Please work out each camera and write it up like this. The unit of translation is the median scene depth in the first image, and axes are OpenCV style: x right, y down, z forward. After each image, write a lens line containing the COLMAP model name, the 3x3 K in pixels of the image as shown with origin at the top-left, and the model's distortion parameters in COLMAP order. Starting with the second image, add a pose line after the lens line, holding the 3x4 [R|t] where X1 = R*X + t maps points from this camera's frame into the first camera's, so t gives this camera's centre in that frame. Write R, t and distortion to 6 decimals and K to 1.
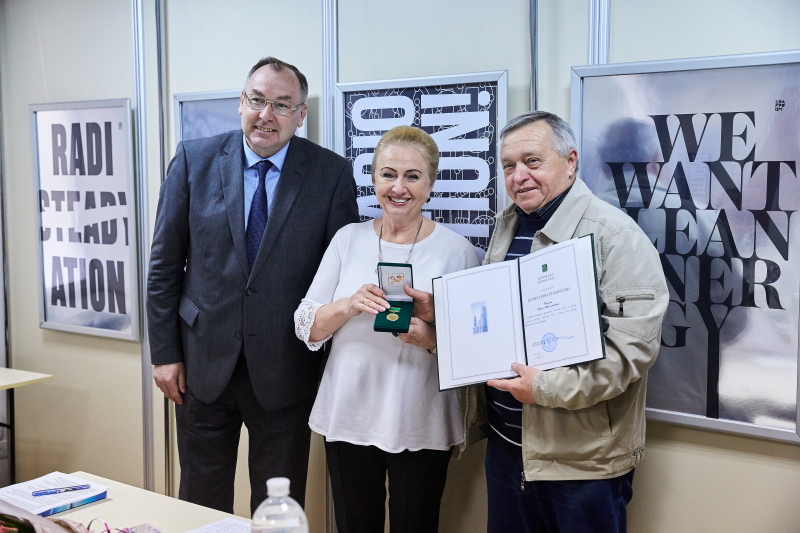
lens RADIAL K [[1113.3, 0, 395.8], [0, 1113.3, 259.2], [0, 0, 1]] dist [0.155434, 0.000000]
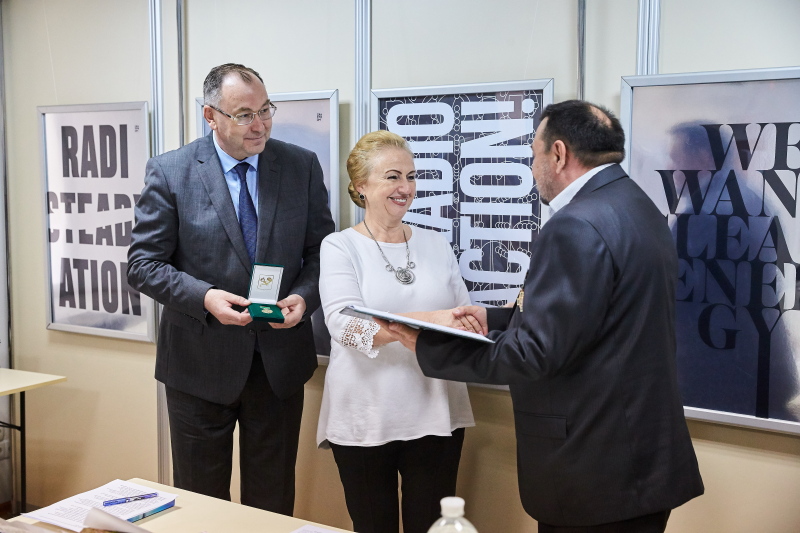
lens RADIAL K [[1040.1, 0, 389.4], [0, 1040.1, 256.9], [0, 0, 1]] dist [0.140674, 0.000000]
pose [[0.996400, 0.000135, 0.084778, -0.123289], [-0.000382, 0.999996, 0.002907, -0.008272], [-0.084778, -0.002929, 0.996396, 0.054952]]
